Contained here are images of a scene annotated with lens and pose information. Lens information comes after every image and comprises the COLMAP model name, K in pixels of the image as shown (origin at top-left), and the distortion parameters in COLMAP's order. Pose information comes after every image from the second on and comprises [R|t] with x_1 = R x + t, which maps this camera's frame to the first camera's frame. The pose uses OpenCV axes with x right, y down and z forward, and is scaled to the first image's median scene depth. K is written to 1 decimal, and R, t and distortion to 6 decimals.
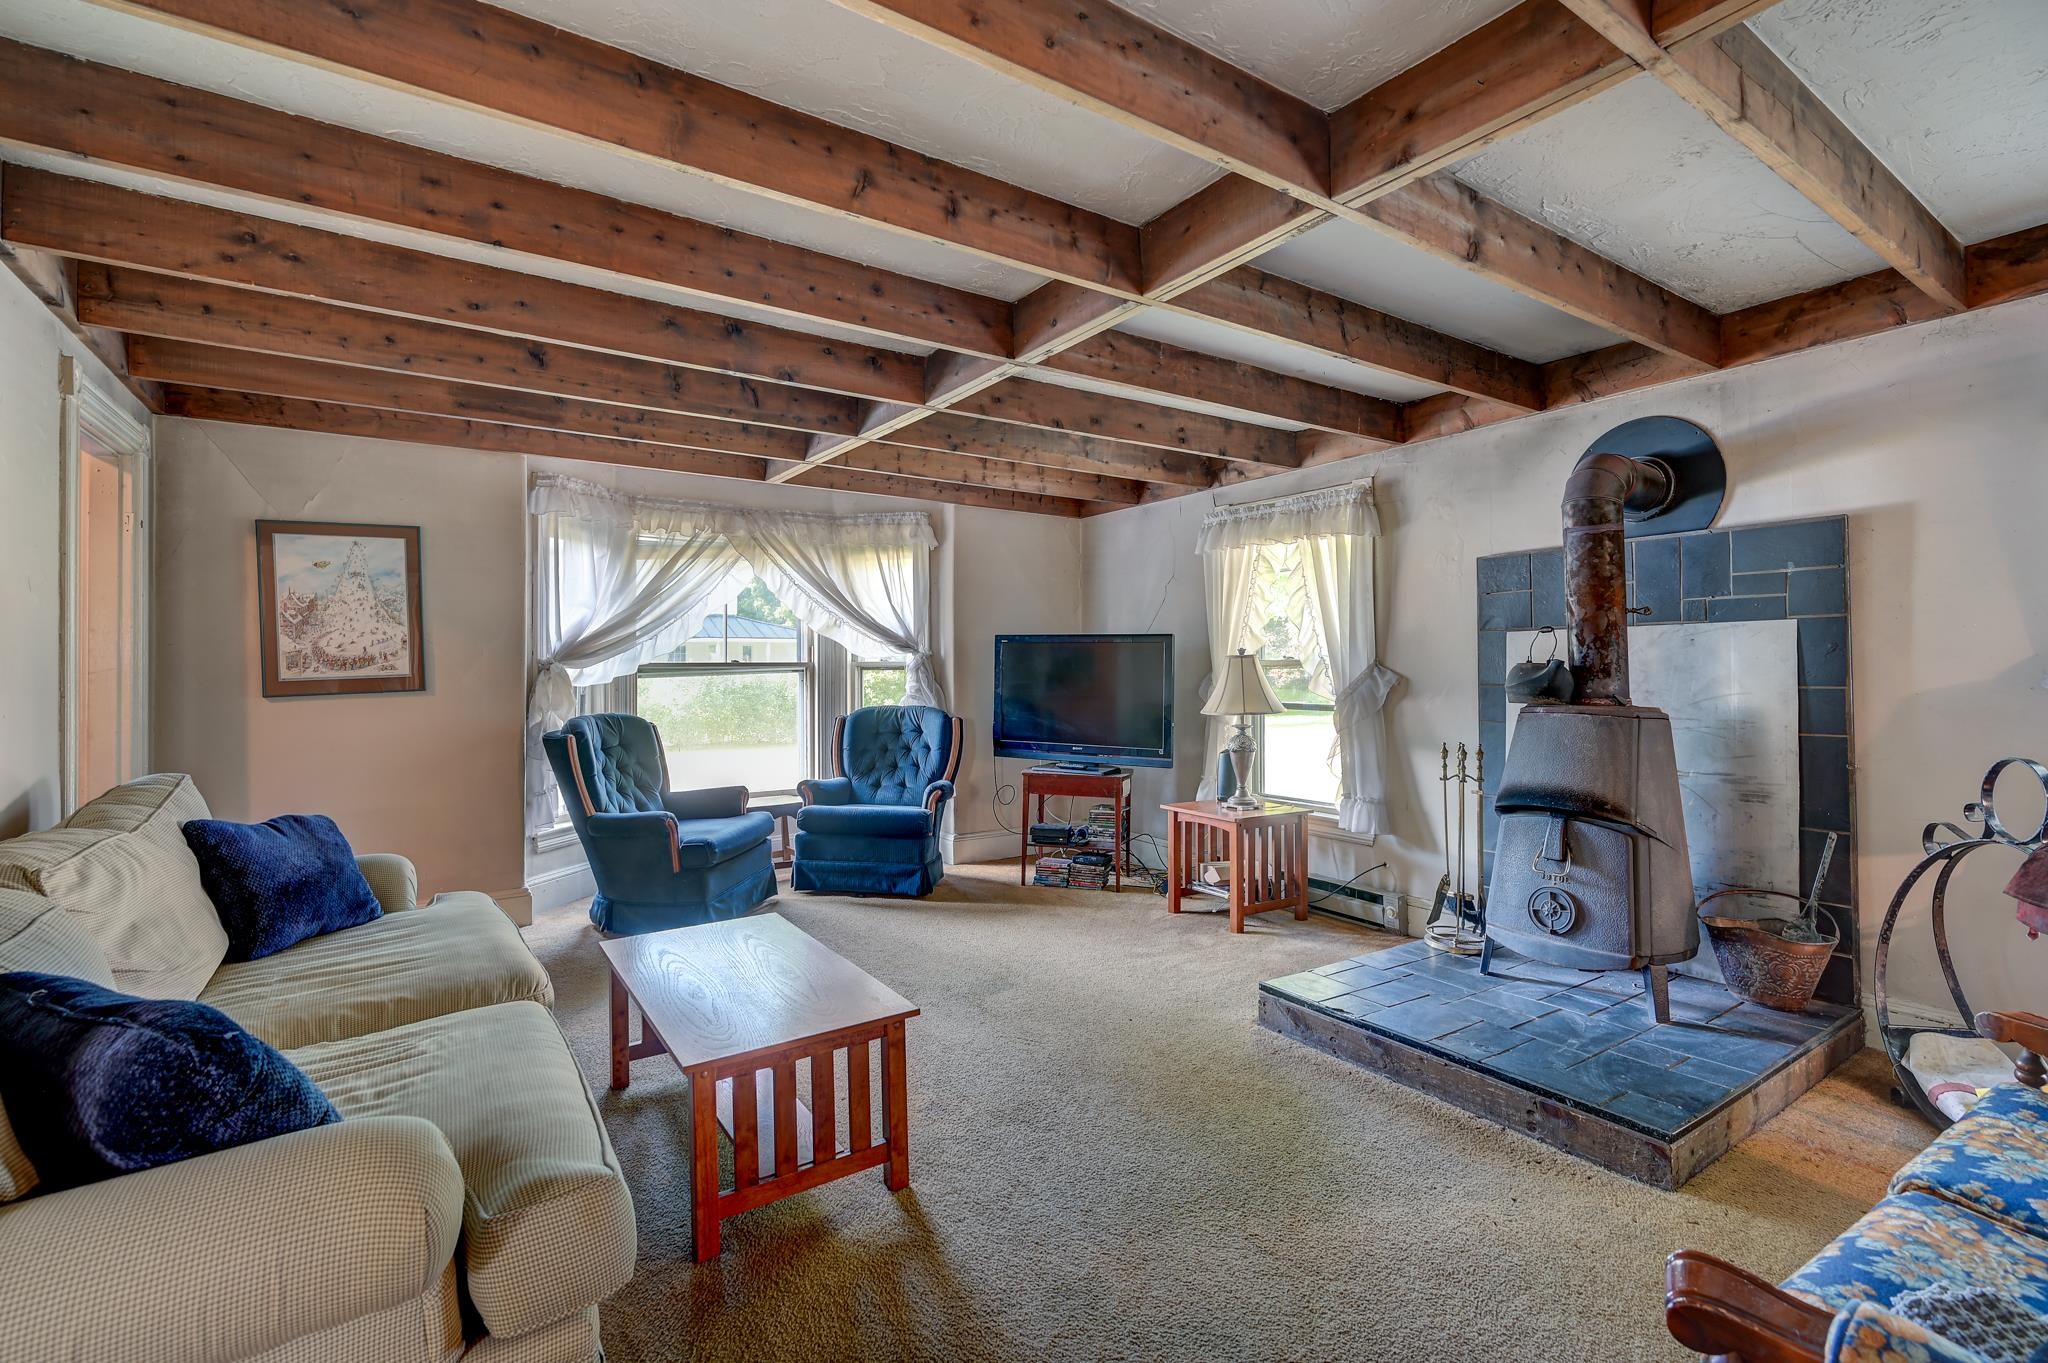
lens RADIAL K [[923.4, 0, 1034.3], [0, 923.4, 669.1], [0, 0, 1]] dist [-0.000463, 0.000144]
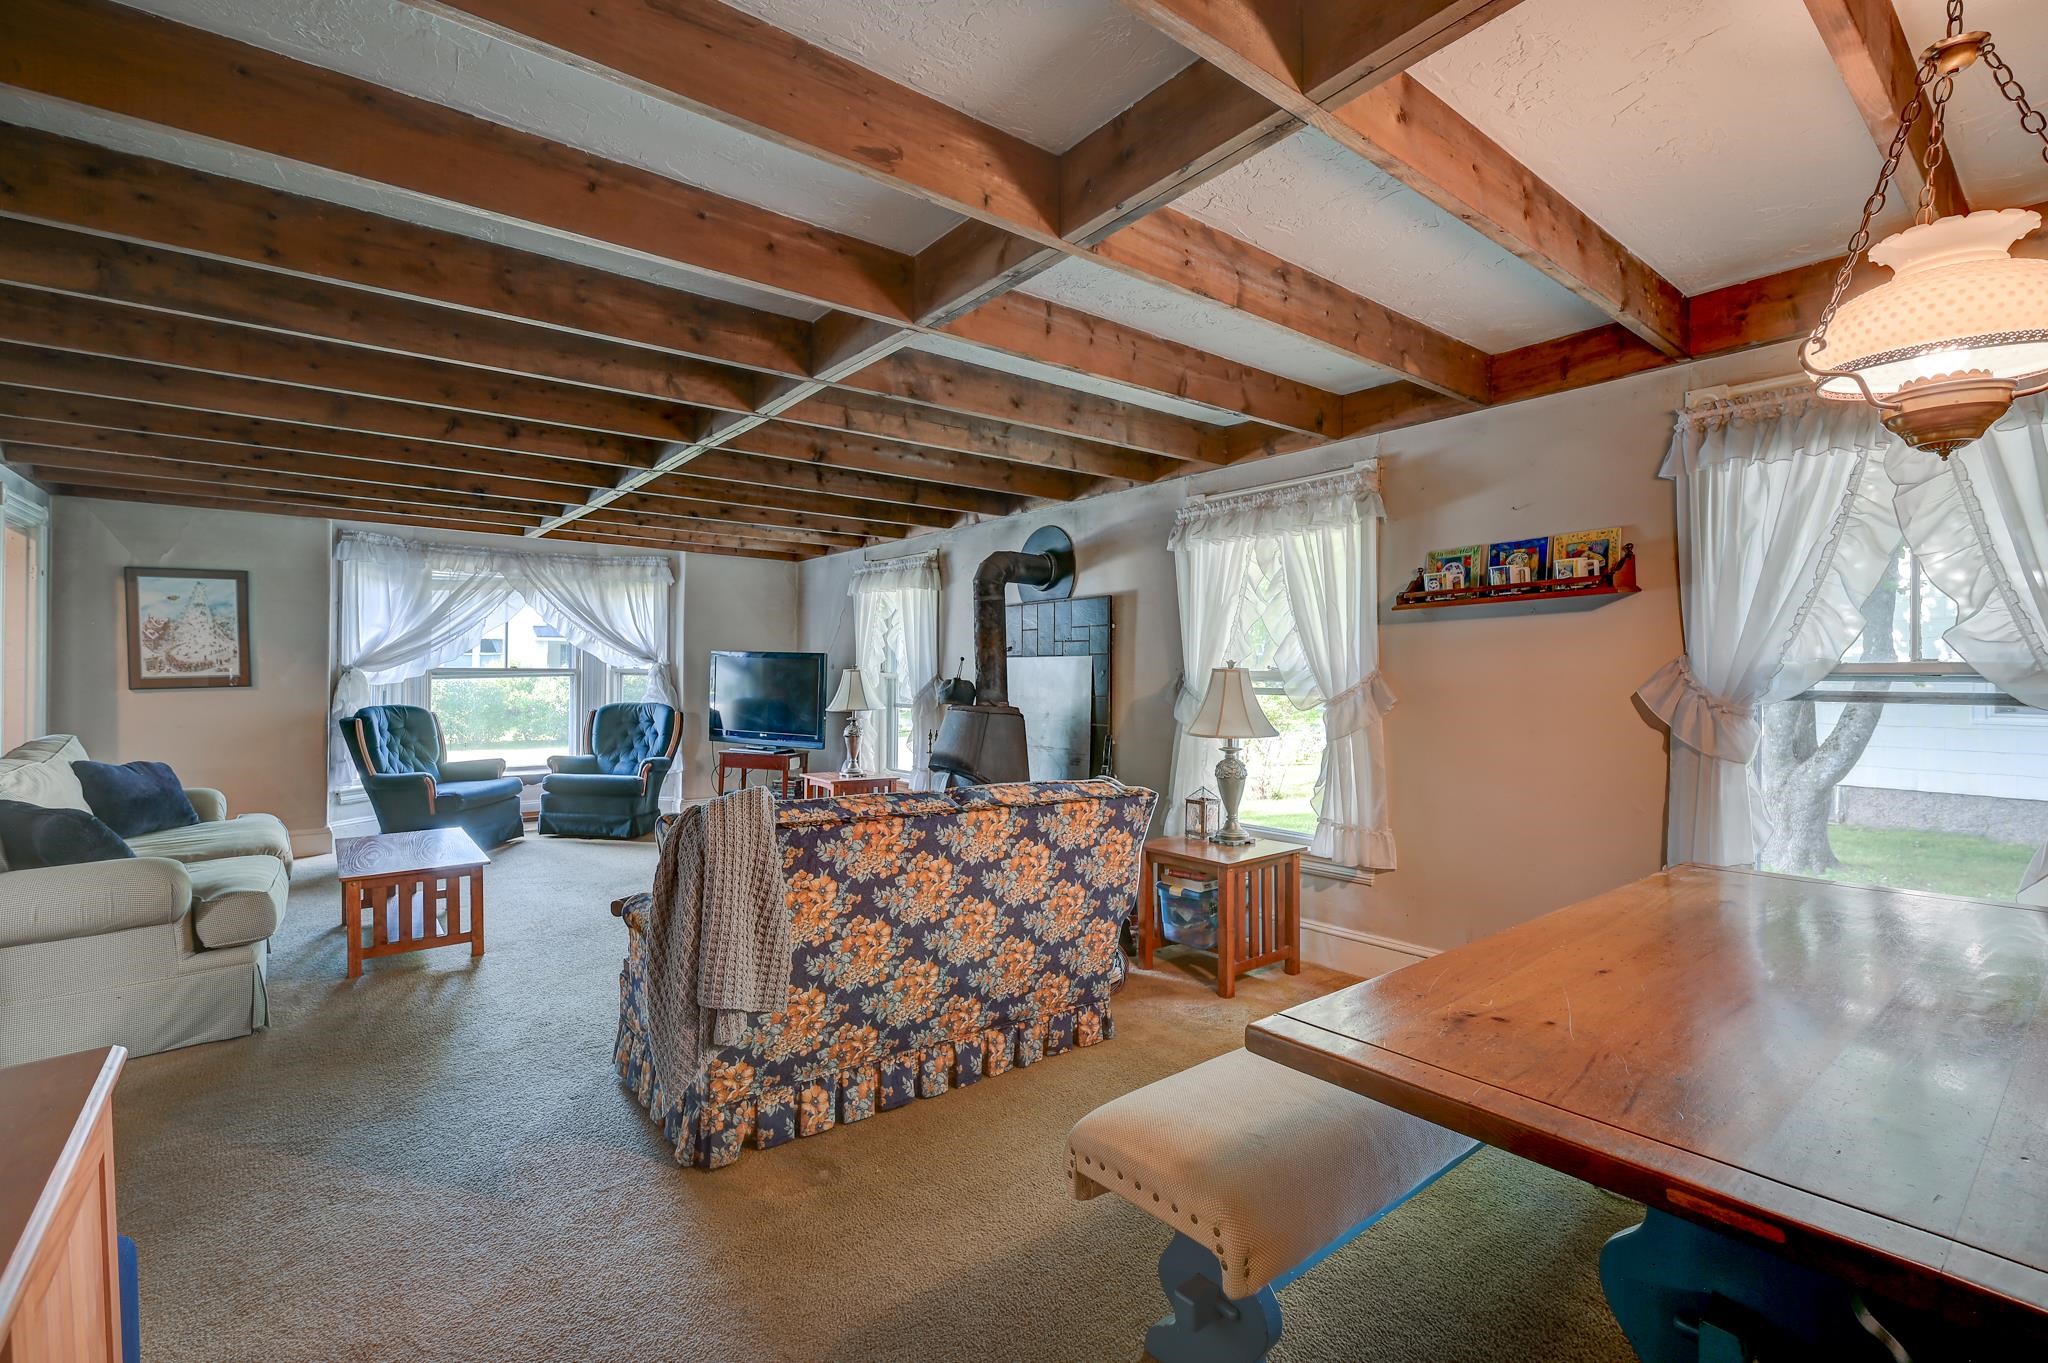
lens RADIAL K [[910.4, 0, 1024.0], [0, 910.4, 681.5], [0, 0, 1]] dist [-0.002070, -0.000228]
pose [[0.997637, 0.014065, 0.067249, 0.403739], [-0.014740, 0.999846, 0.009552, -0.014159], [-0.067104, -0.010520, 0.997690, -0.444286]]
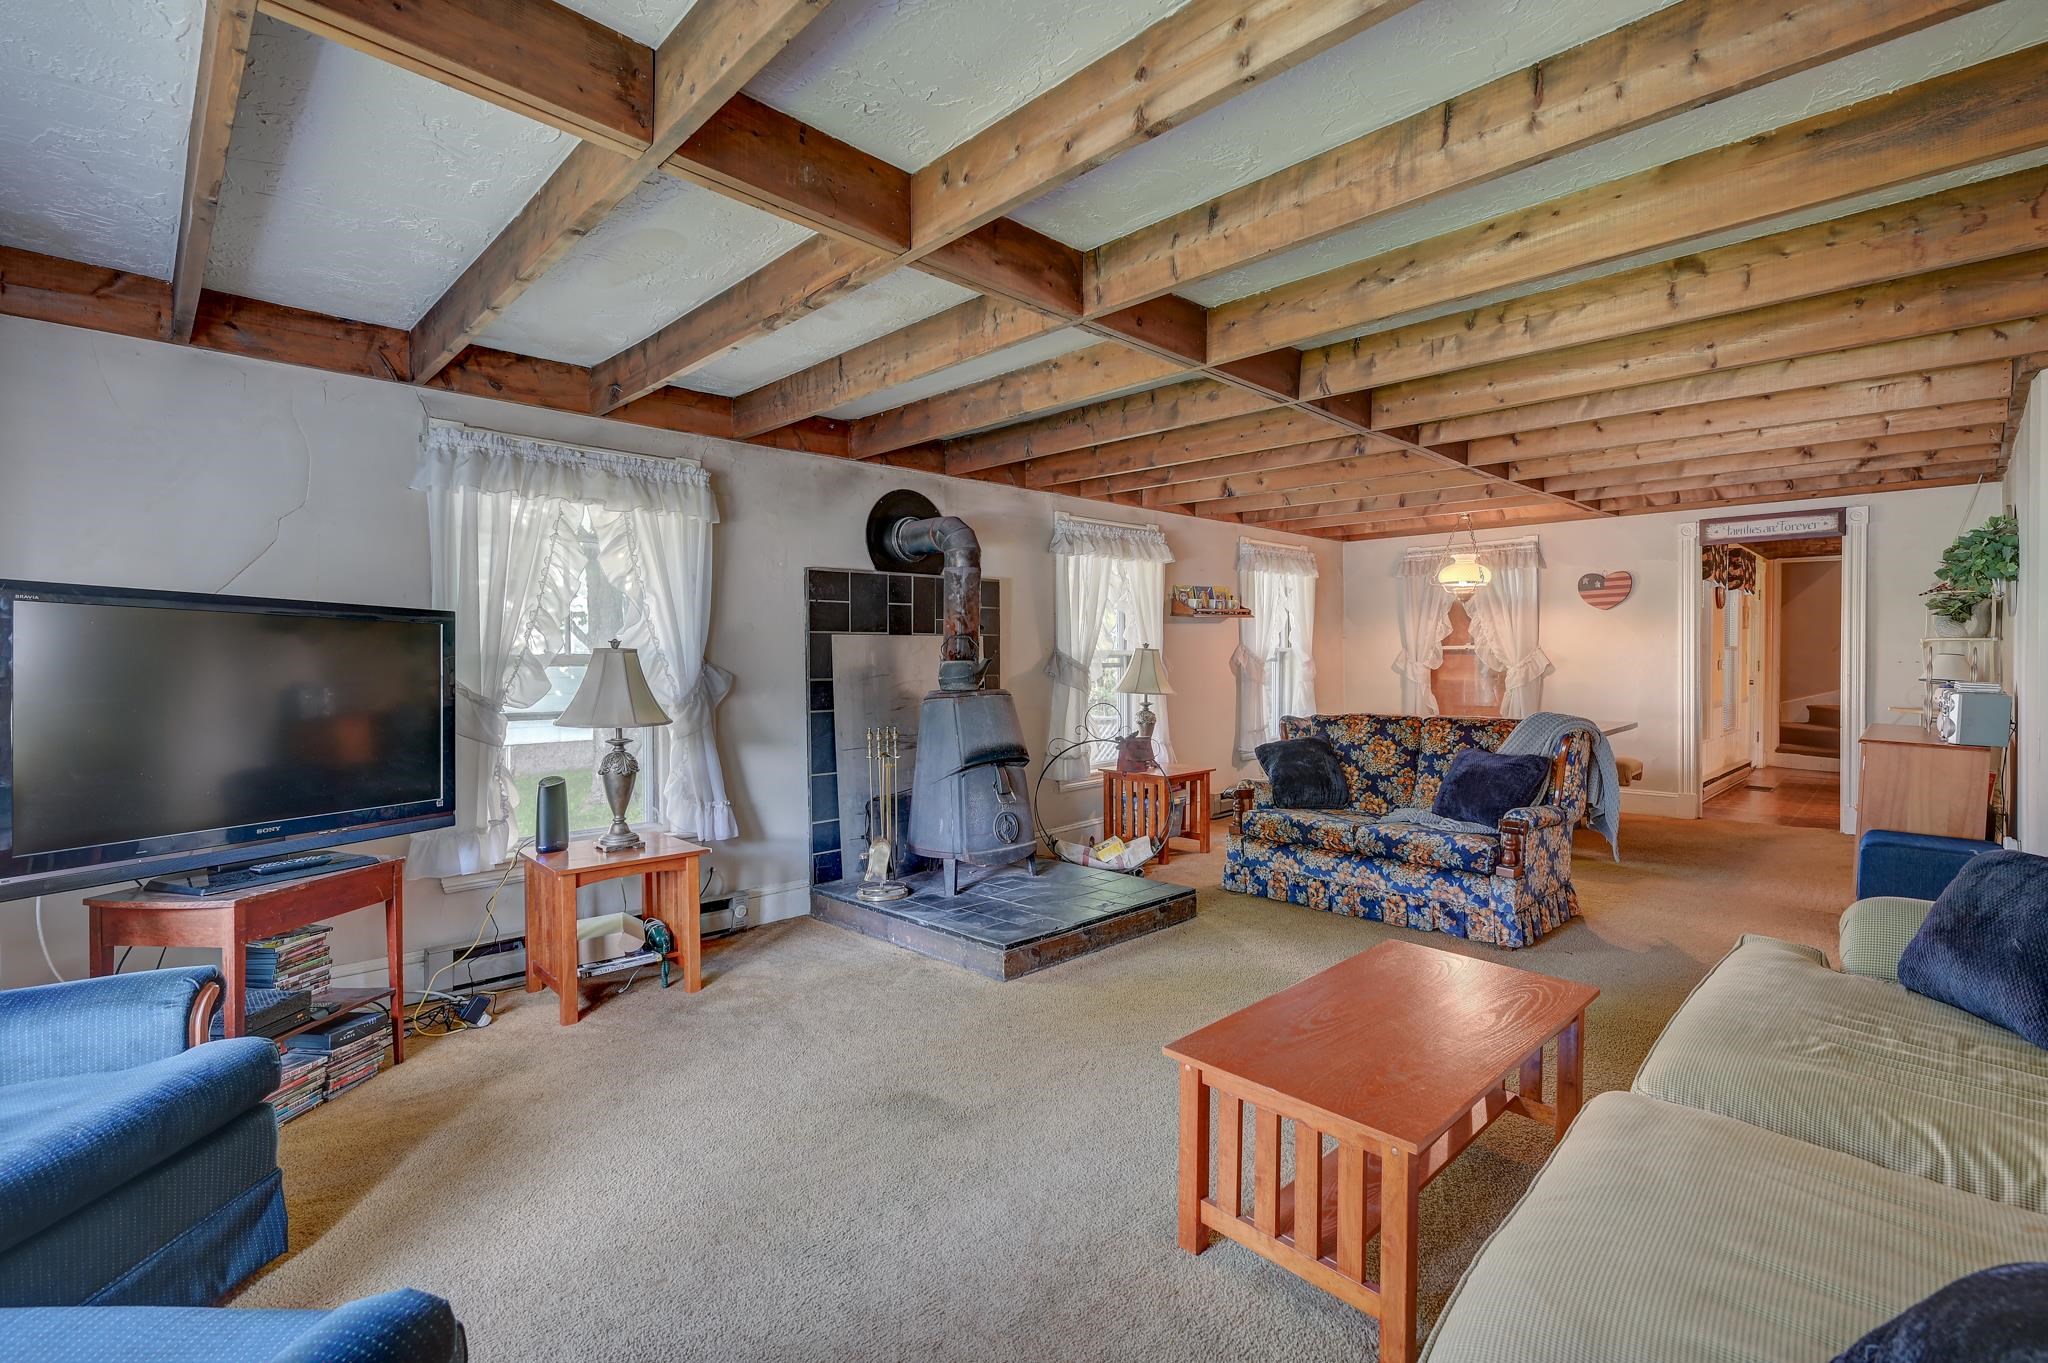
lens RADIAL K [[910.4, 0, 1024.0], [0, 910.4, 681.5], [0, 0, 1]] dist [-0.002070, -0.000228]
pose [[-0.169777, -0.009536, 0.985436, -0.644477], [0.011011, 0.999872, 0.011573, 0.008721], [-0.985421, 0.012815, -0.169650, 0.895286]]
